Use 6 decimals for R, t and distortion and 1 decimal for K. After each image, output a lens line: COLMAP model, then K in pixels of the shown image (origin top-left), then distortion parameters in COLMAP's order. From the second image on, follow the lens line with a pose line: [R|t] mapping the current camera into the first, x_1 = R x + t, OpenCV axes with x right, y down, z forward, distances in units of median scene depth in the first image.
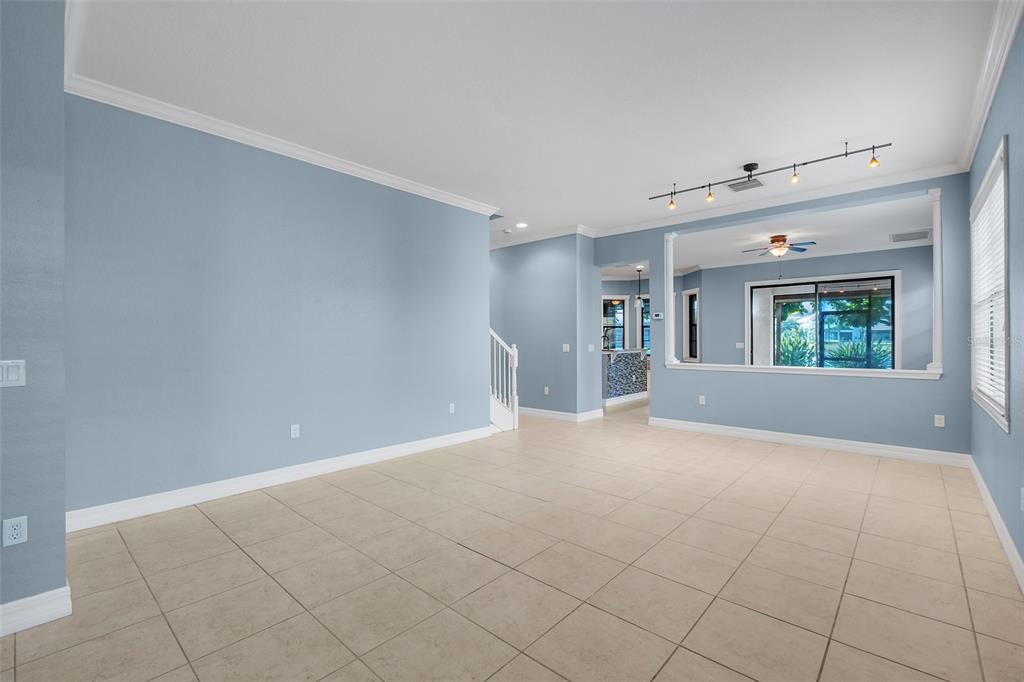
lens RADIAL K [[433.0, 0, 508.9], [0, 433.0, 341.2], [0, 0, 1]] dist [-0.014158, 0.001734]
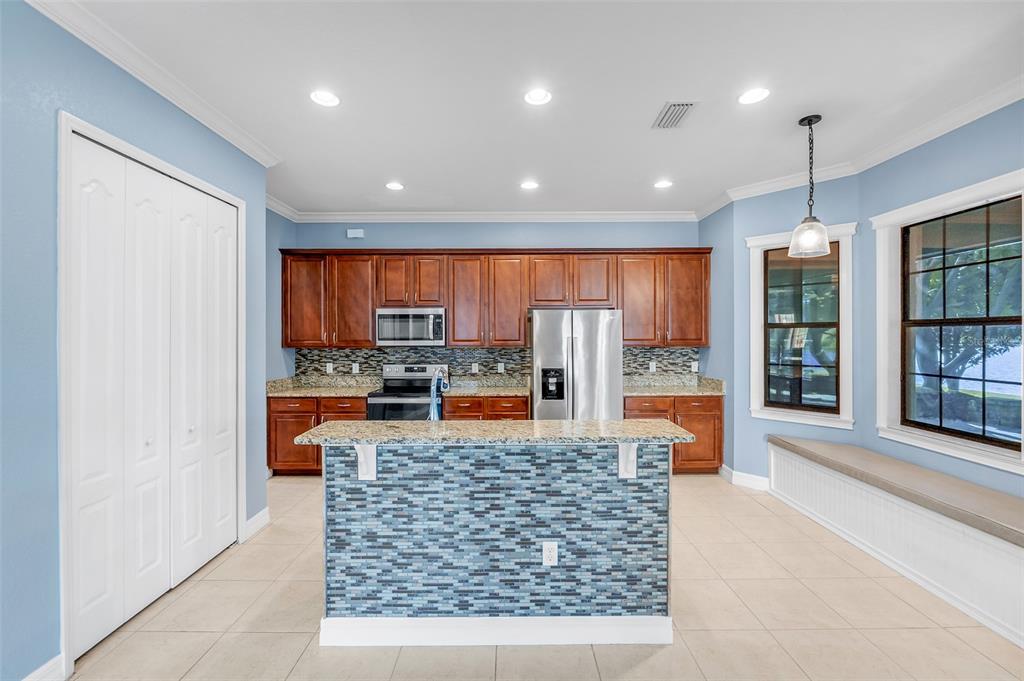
lens RADIAL K [[433.0, 0, 513.8], [0, 433.0, 338.4], [0, 0, 1]] dist [-0.014158, 0.001734]
pose [[0.679836, -0.001872, -0.733362, 0.607753], [-0.000091, 0.999997, -0.002636, -0.042362], [0.733365, 0.001859, 0.679833, 1.115960]]
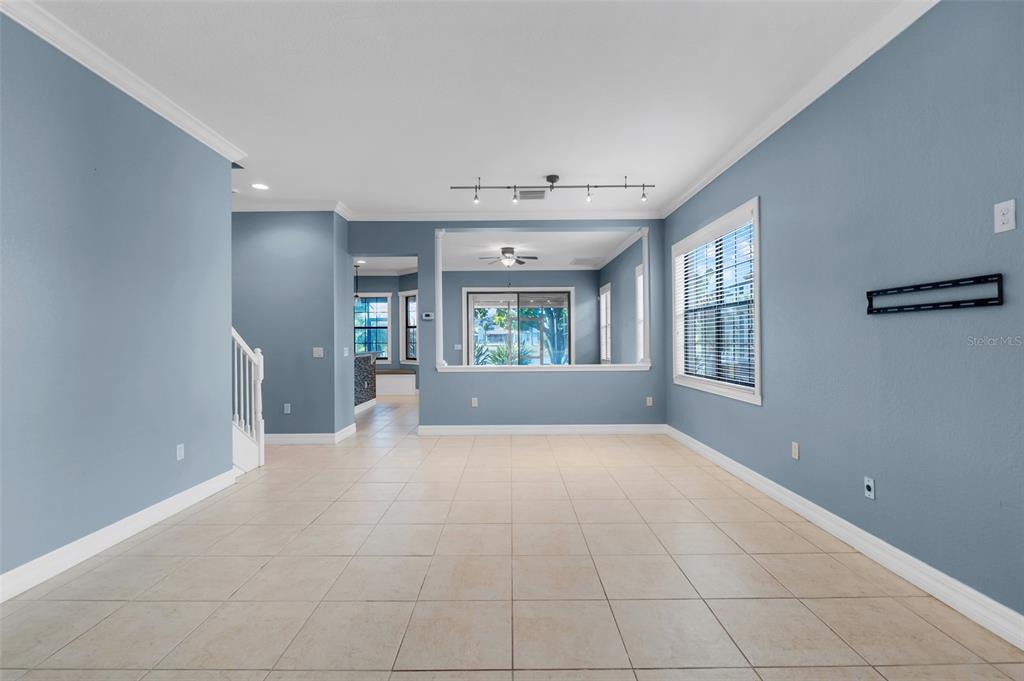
lens RADIAL K [[448.3, 0, 509.6], [0, 448.3, 340.1], [0, 0, 1]] dist [-0.010599, 0.000808]
pose [[0.748453, -0.000876, 0.663187, -0.157385], [0.006422, 0.999962, -0.005928, -0.000026], [-0.663156, 0.008696, 0.748430, 0.154027]]
